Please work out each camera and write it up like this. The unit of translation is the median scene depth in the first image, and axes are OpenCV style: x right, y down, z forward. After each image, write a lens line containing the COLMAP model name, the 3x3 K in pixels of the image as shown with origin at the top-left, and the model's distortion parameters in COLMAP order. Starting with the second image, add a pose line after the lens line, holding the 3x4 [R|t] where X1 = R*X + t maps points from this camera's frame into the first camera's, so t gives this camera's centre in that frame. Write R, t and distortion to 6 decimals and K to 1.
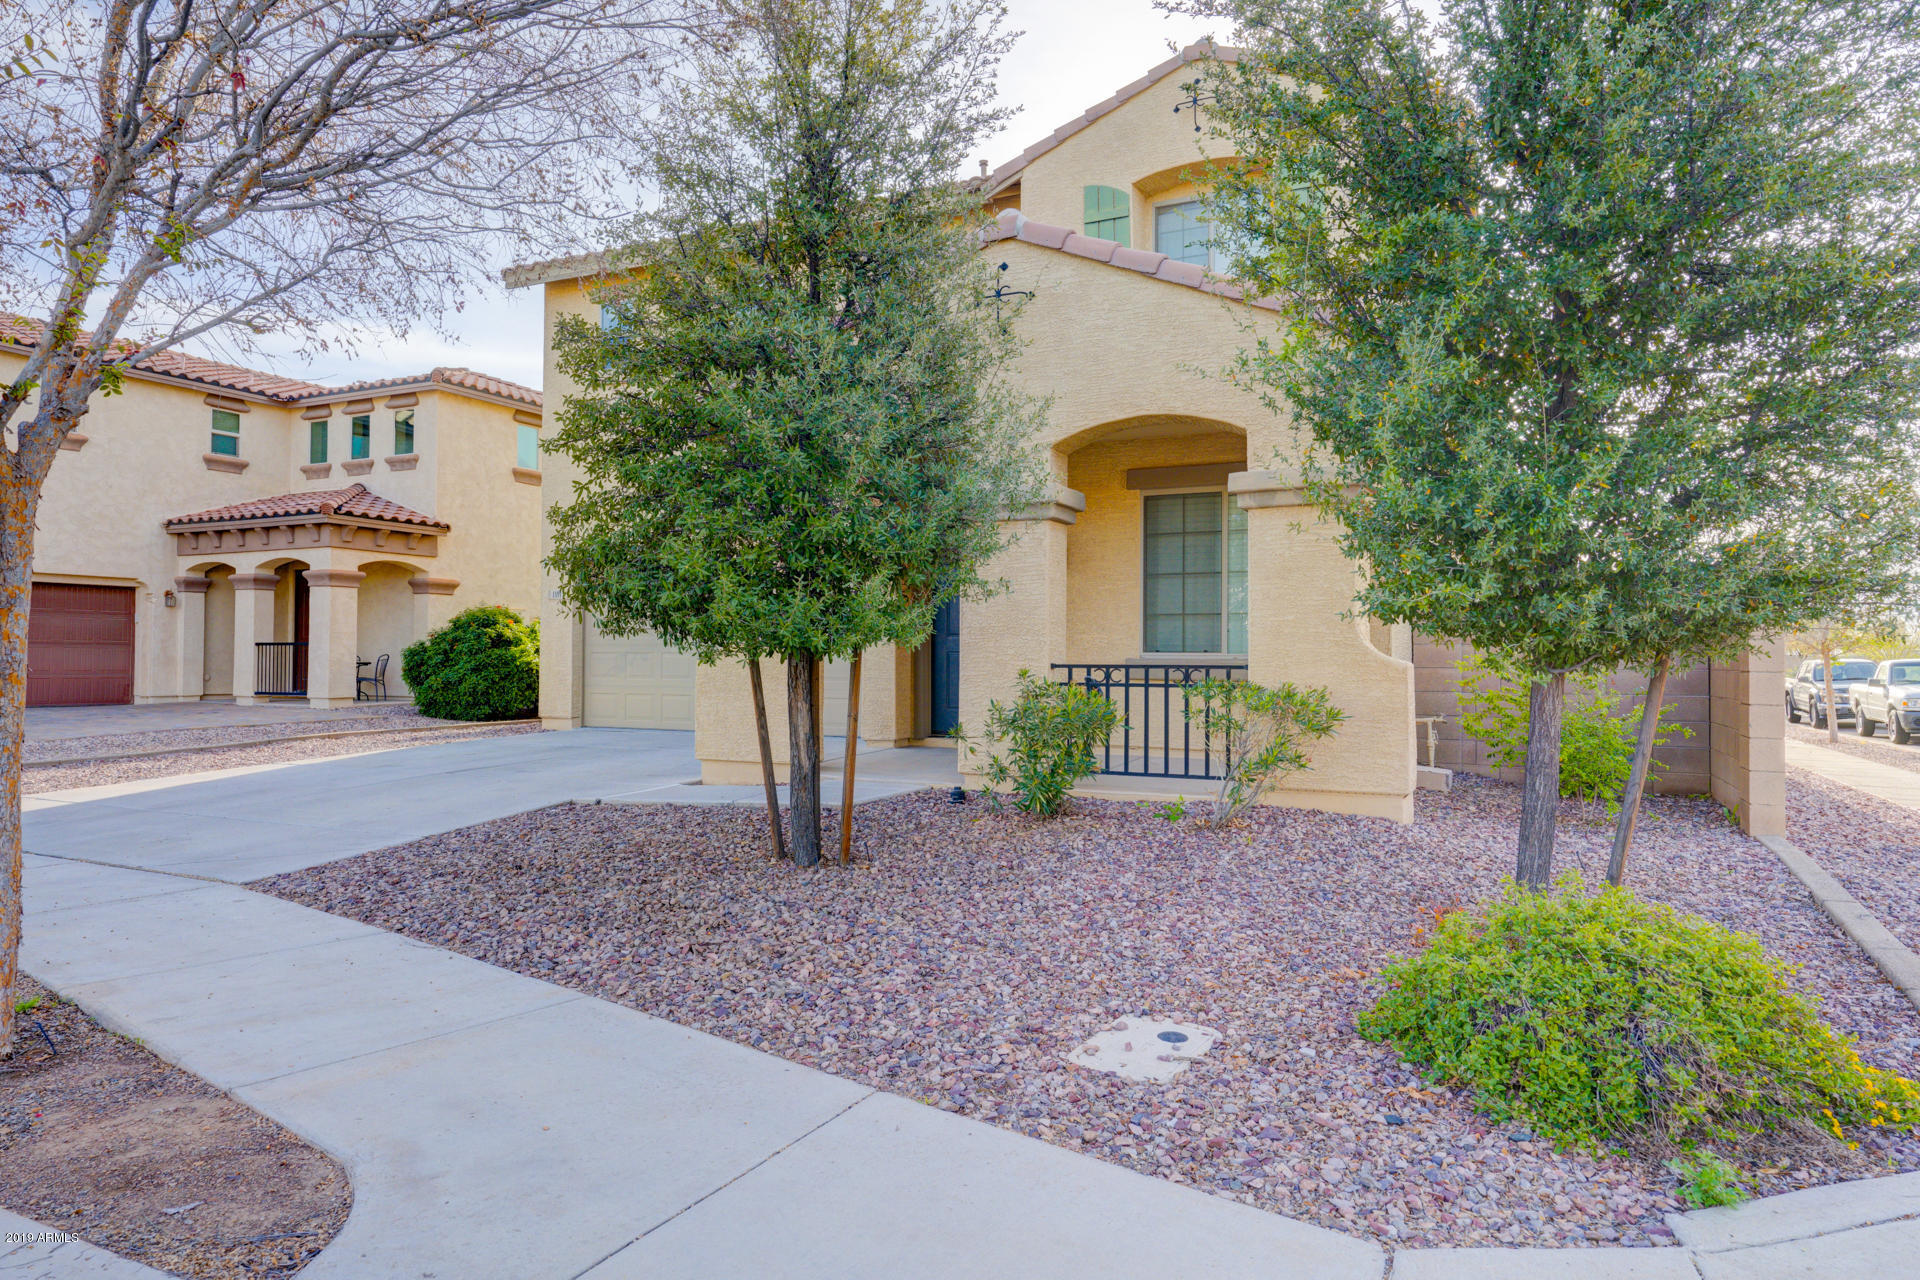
lens RADIAL K [[1165.2, 0, 975.1], [0, 1165.2, 642.1], [0, 0, 1]] dist [-0.000082, -0.000177]
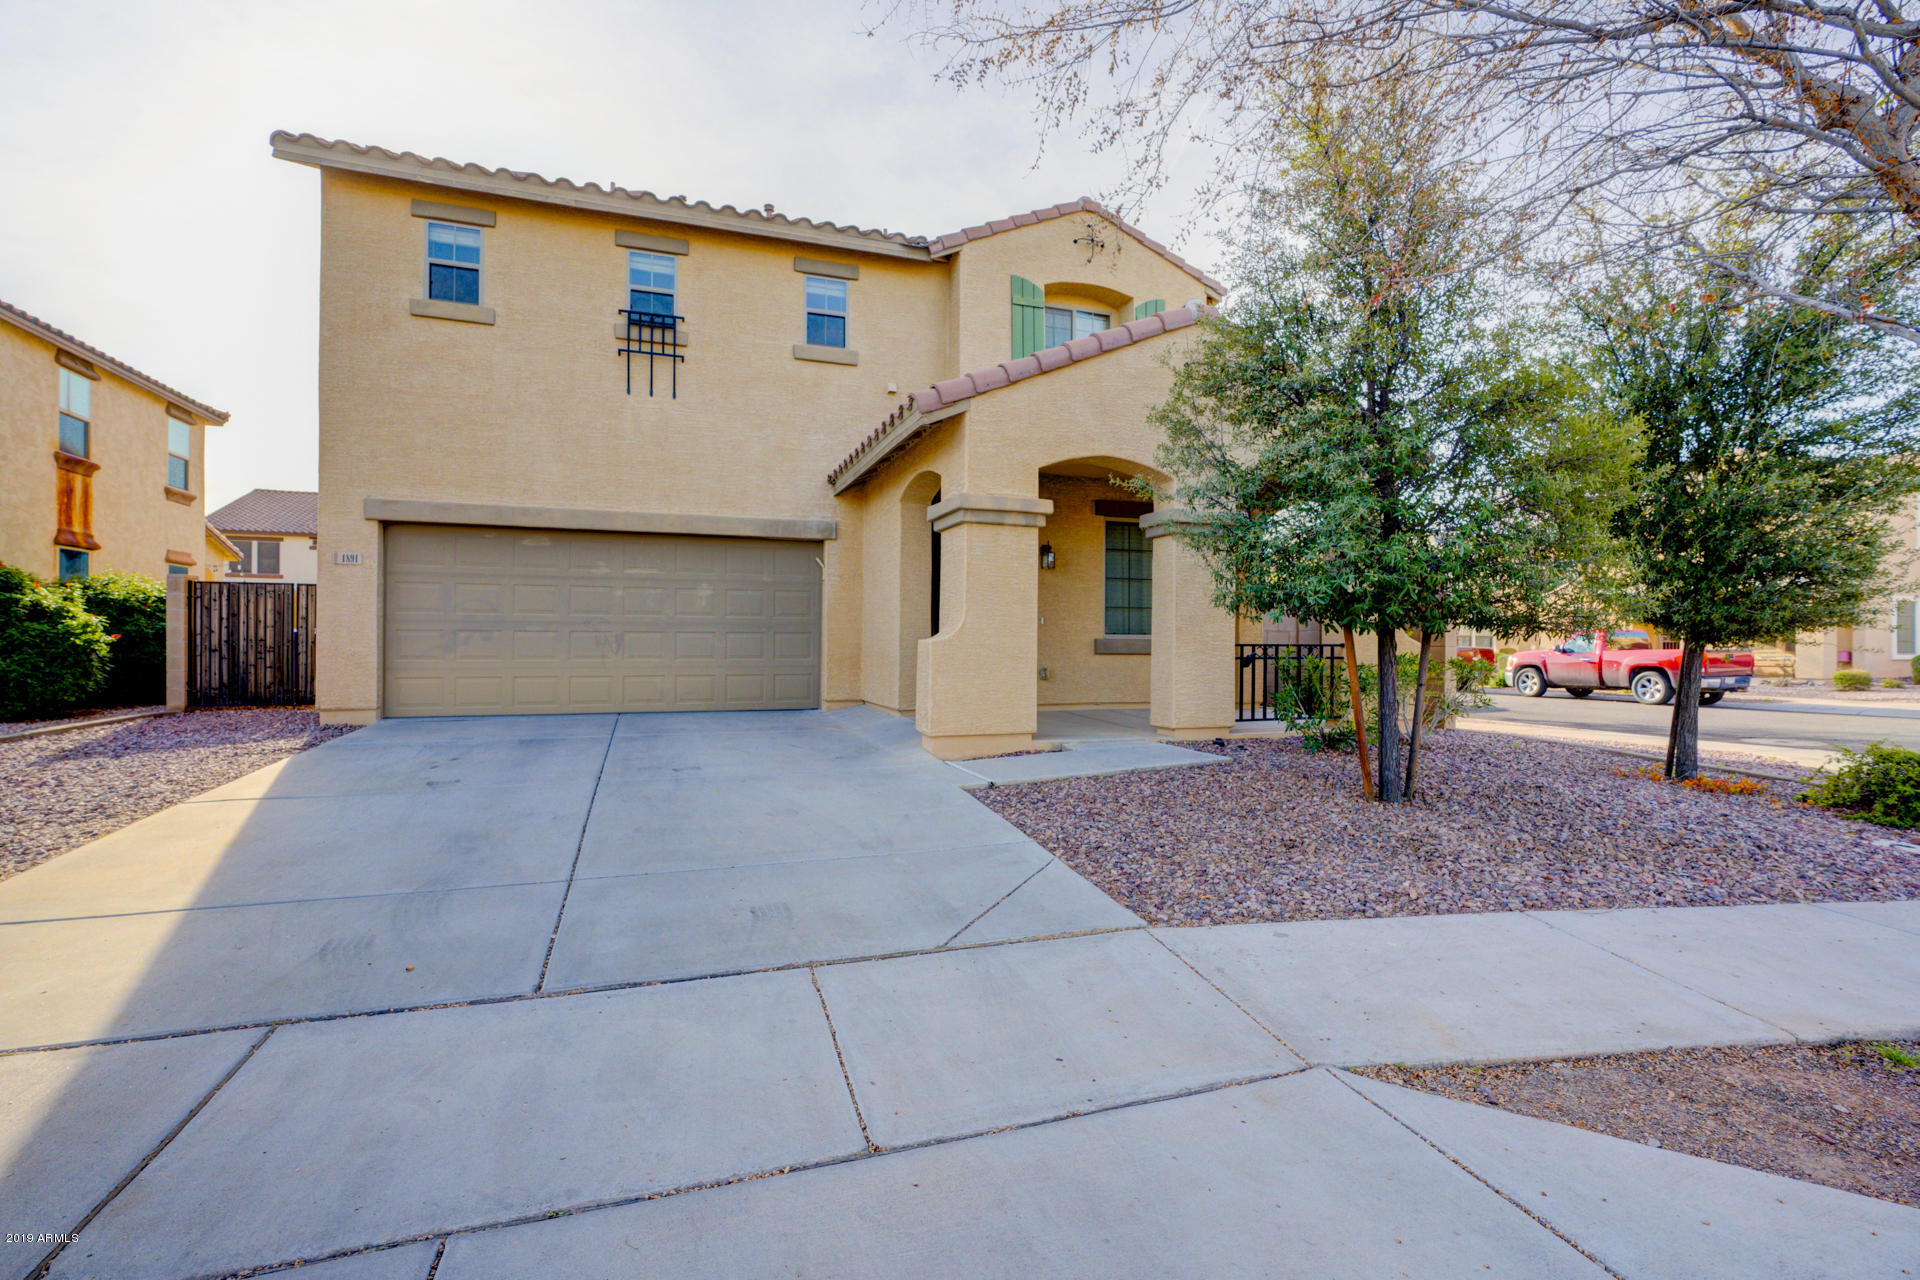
lens RADIAL K [[864.3, 0, 950.8], [0, 864.3, 639.0], [0, 0, 1]] dist [-0.009866, 0.002389]
pose [[0.709208, -0.003256, 0.704992, -0.383529], [-0.012290, 0.999780, 0.016981, 0.000086], [-0.704892, -0.020707, 0.709012, 0.214674]]
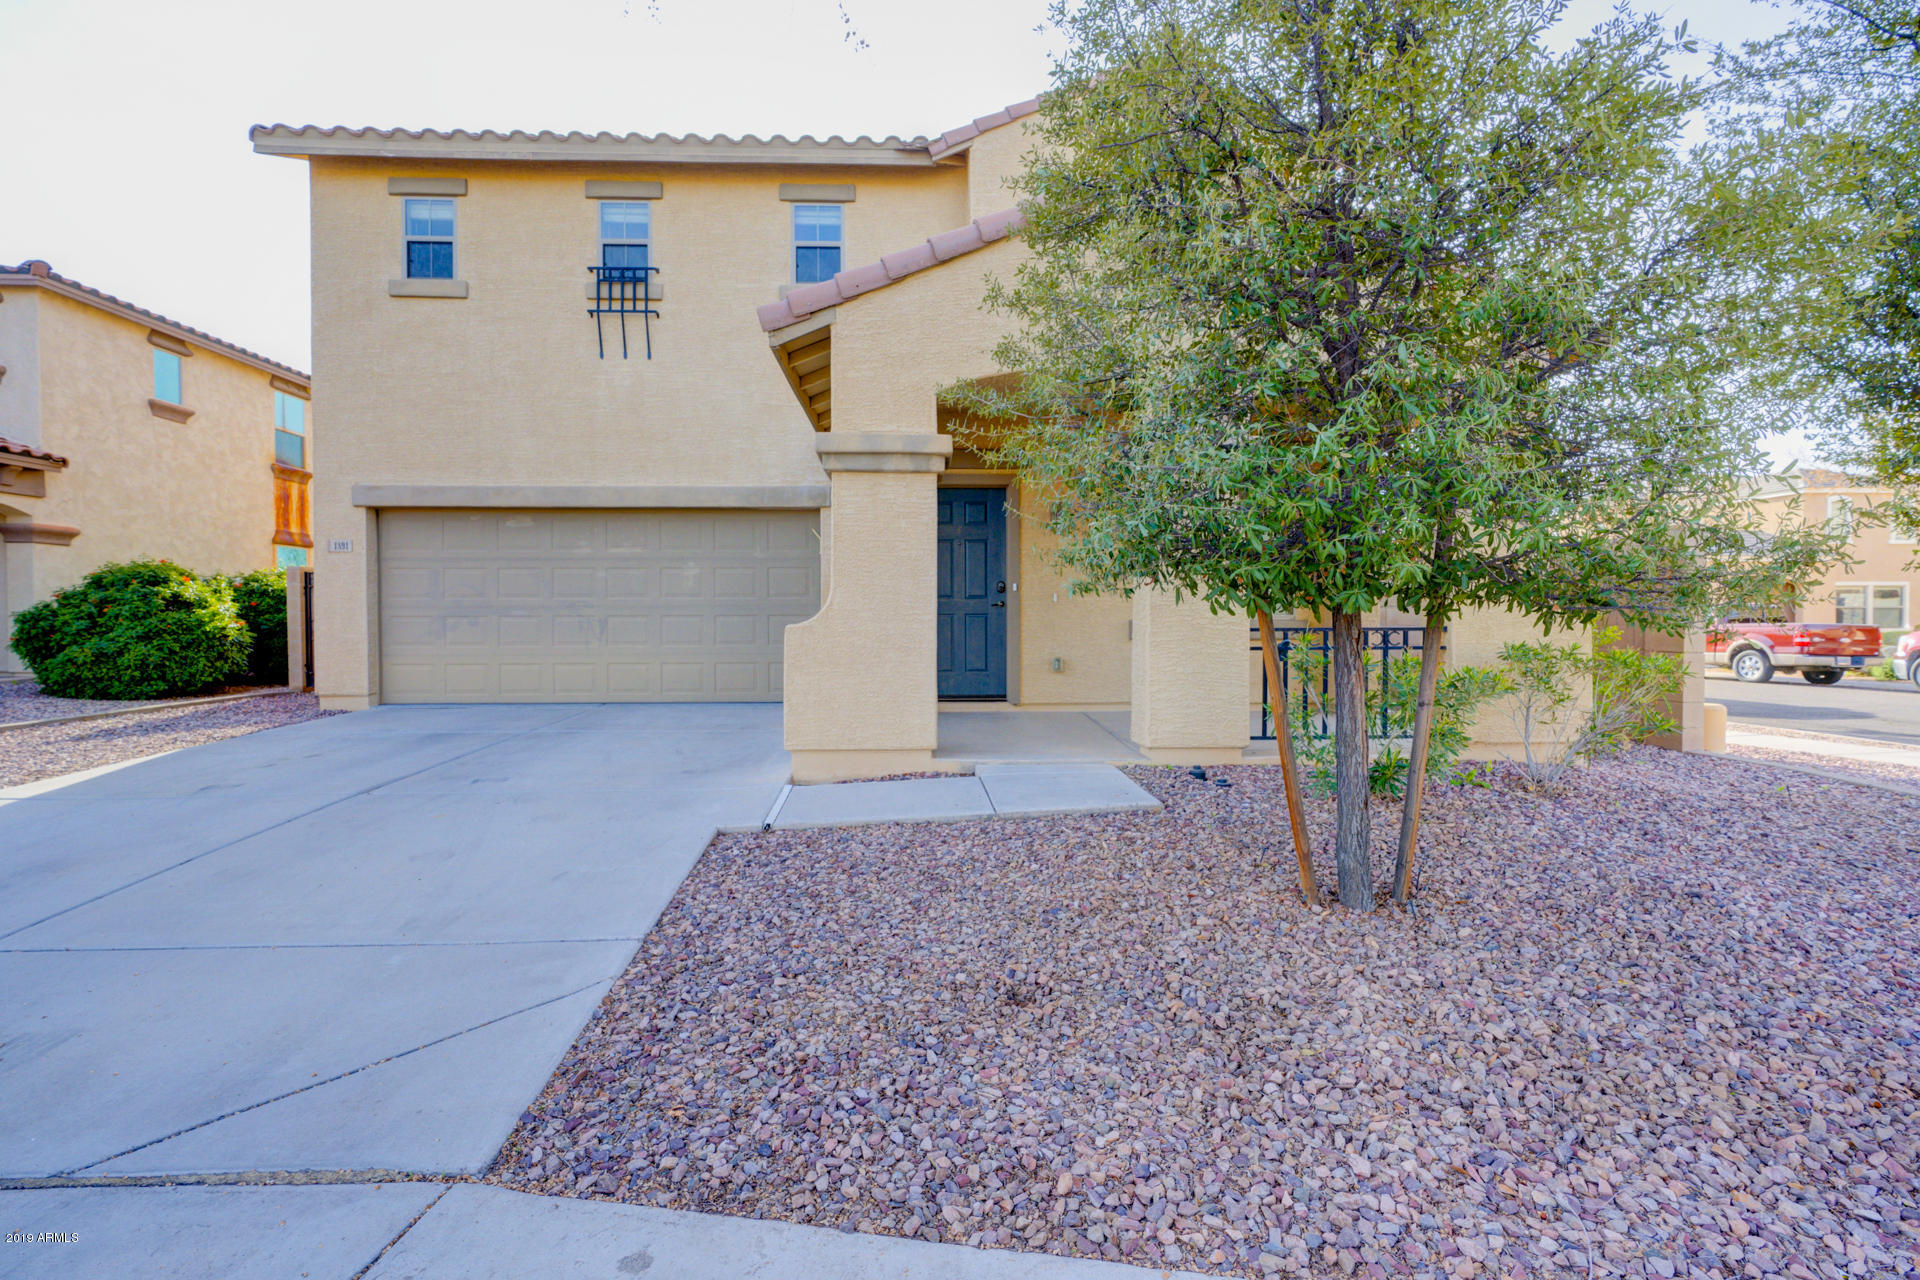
lens RADIAL K [[864.3, 0, 950.6], [0, 864.3, 631.8], [0, 0, 1]] dist [-0.009866, 0.002389]
pose [[0.885293, -0.017236, 0.464714, -0.206363], [0.000735, 0.999364, 0.035664, -0.001306], [-0.465033, -0.031231, 0.884742, 0.203958]]
